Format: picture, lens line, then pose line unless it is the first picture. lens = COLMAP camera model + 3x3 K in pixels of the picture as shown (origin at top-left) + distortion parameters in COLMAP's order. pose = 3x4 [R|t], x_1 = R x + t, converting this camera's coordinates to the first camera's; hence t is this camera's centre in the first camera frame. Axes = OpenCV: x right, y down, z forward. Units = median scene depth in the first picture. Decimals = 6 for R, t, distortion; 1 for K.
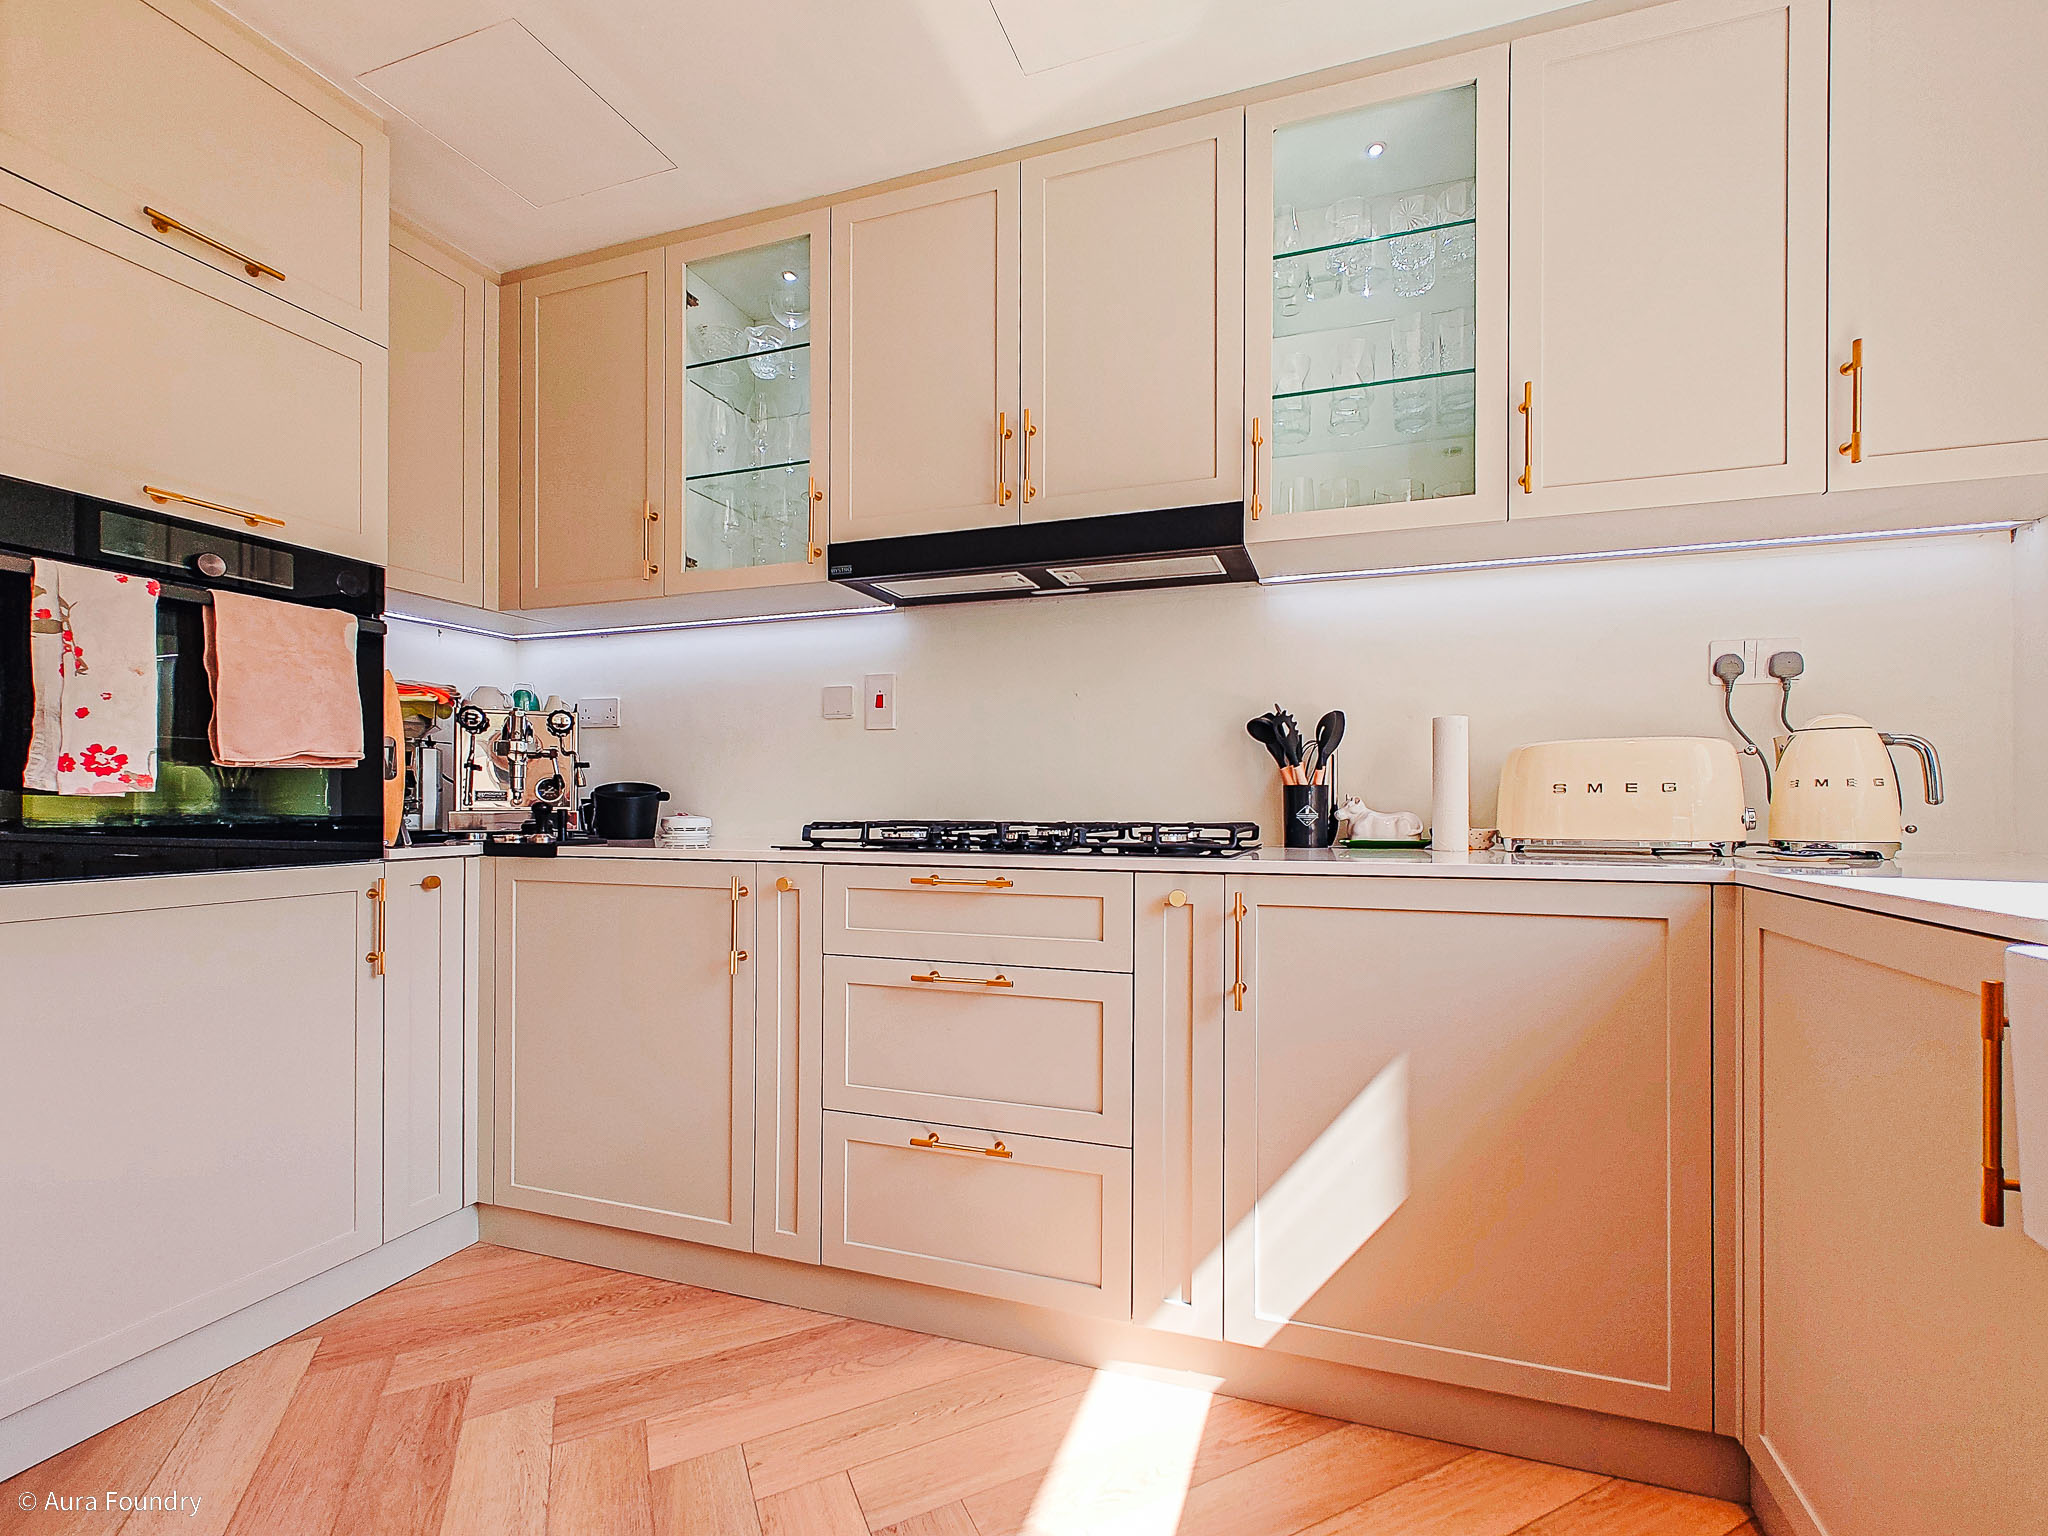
lens RADIAL K [[887.6, 0, 1069.0], [0, 887.6, 796.2], [0, 0, 1]] dist [0.008963, -0.002511]
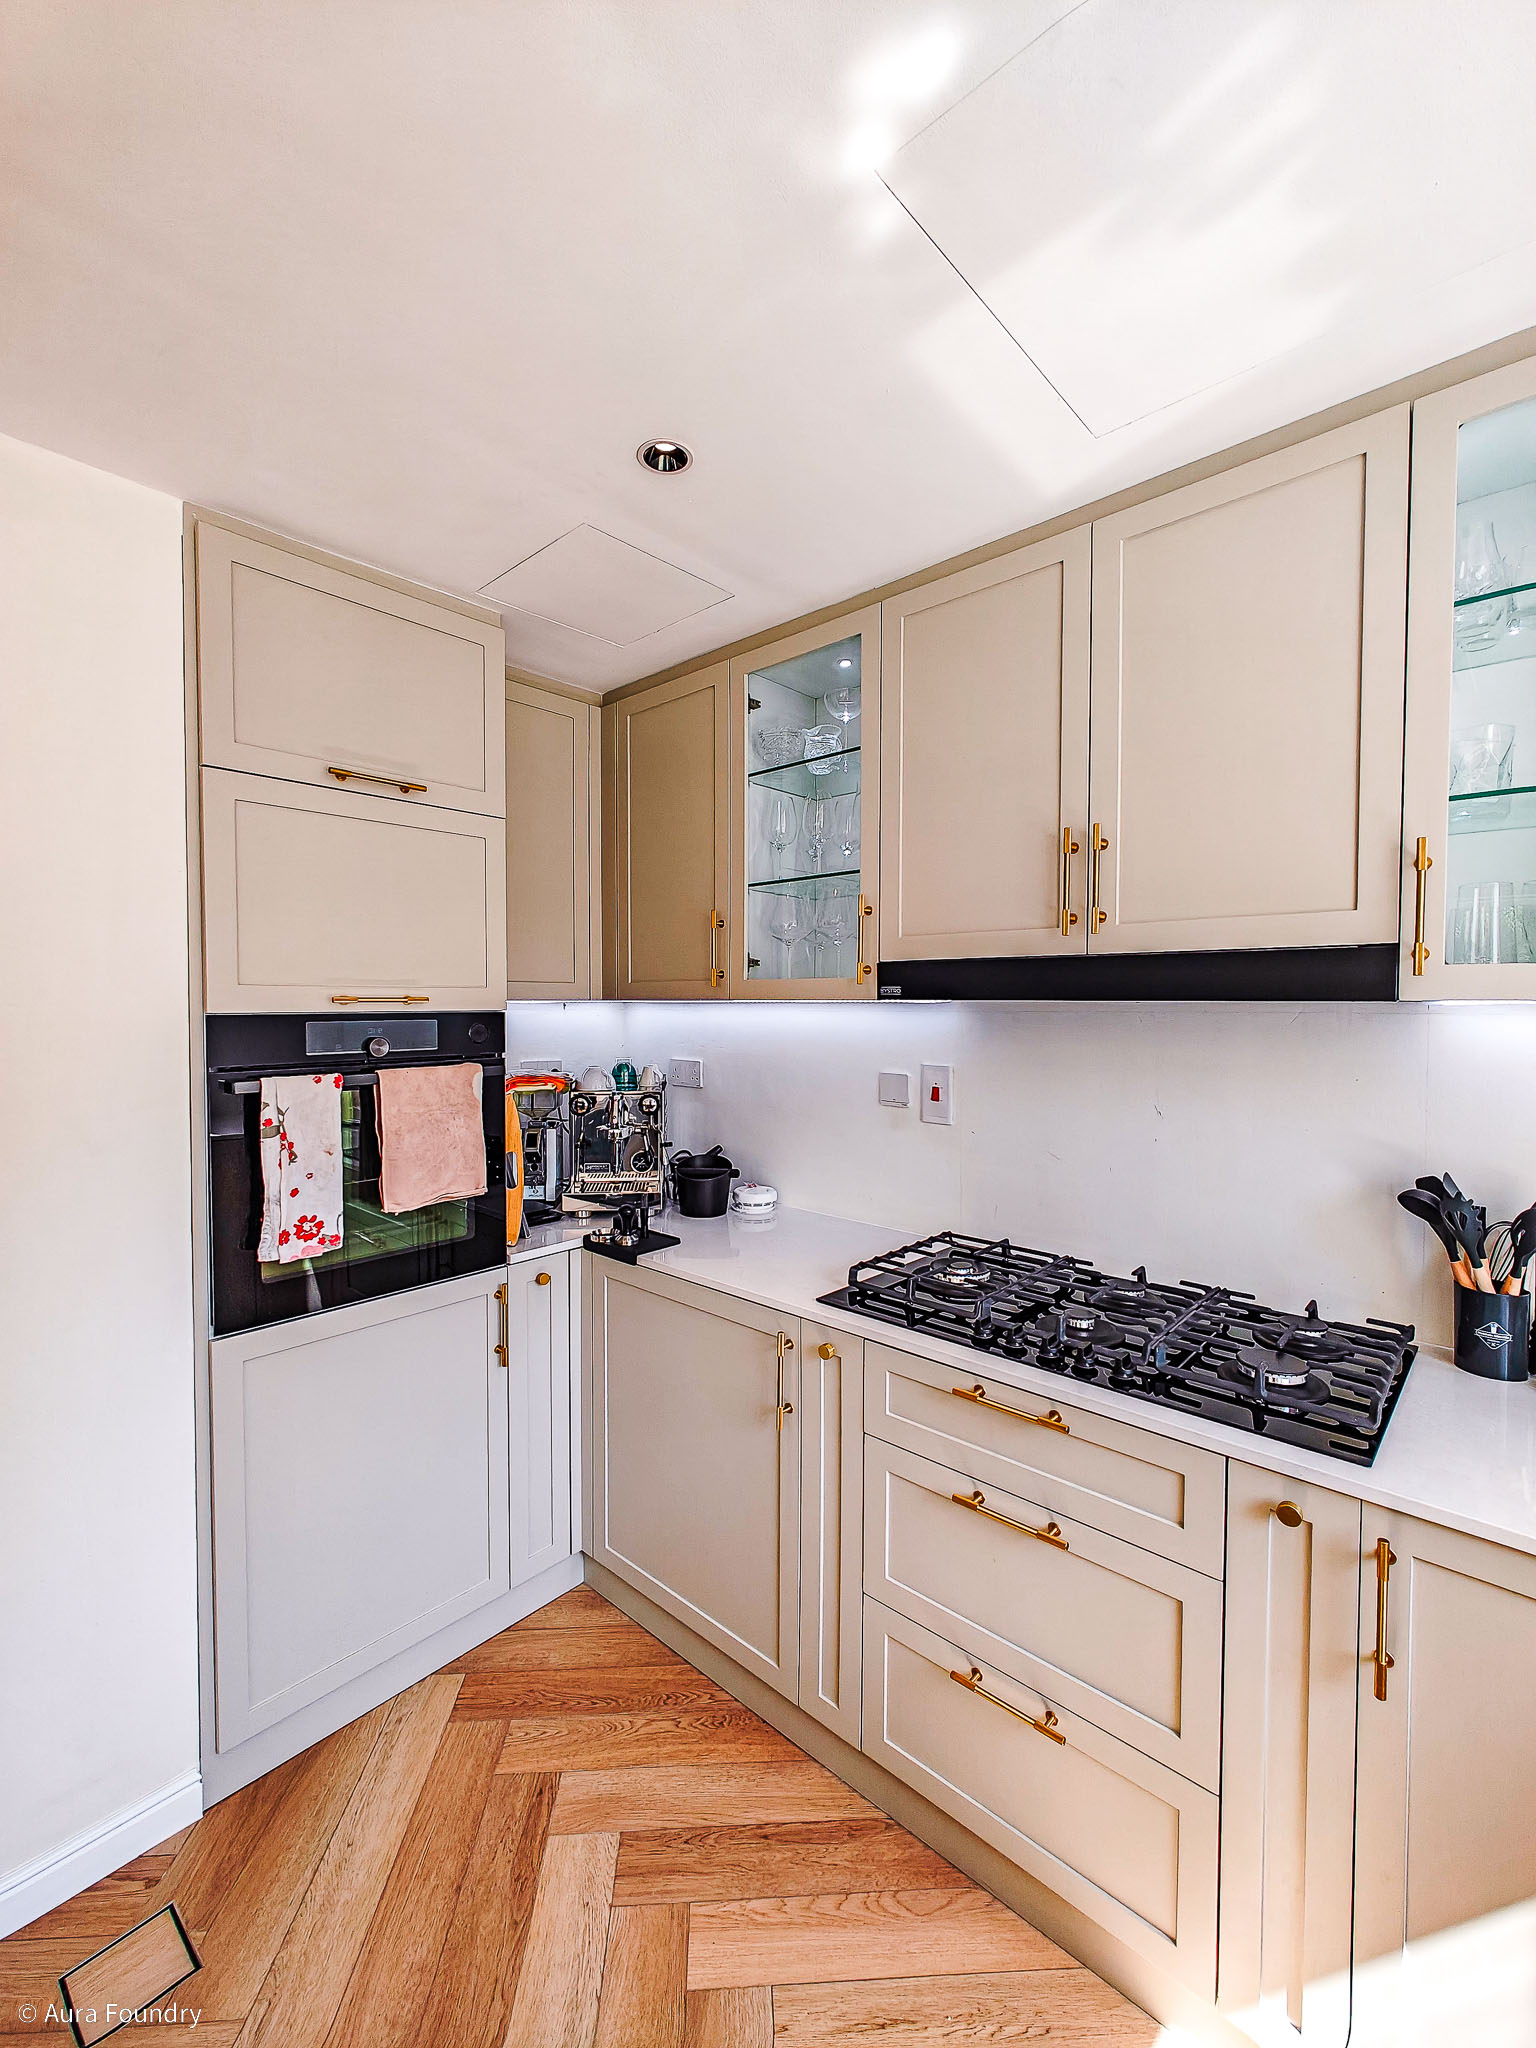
lens RADIAL K [[887.6, 0, 791.5], [0, 887.6, 1023.0], [0, 0, 1]] dist [0.008963, -0.002511]
pose [[0.915577, 0.009547, -0.402028, 0.031160], [0.002364, 0.999573, 0.029122, -0.290316], [0.402135, -0.027614, 0.915164, 0.110742]]
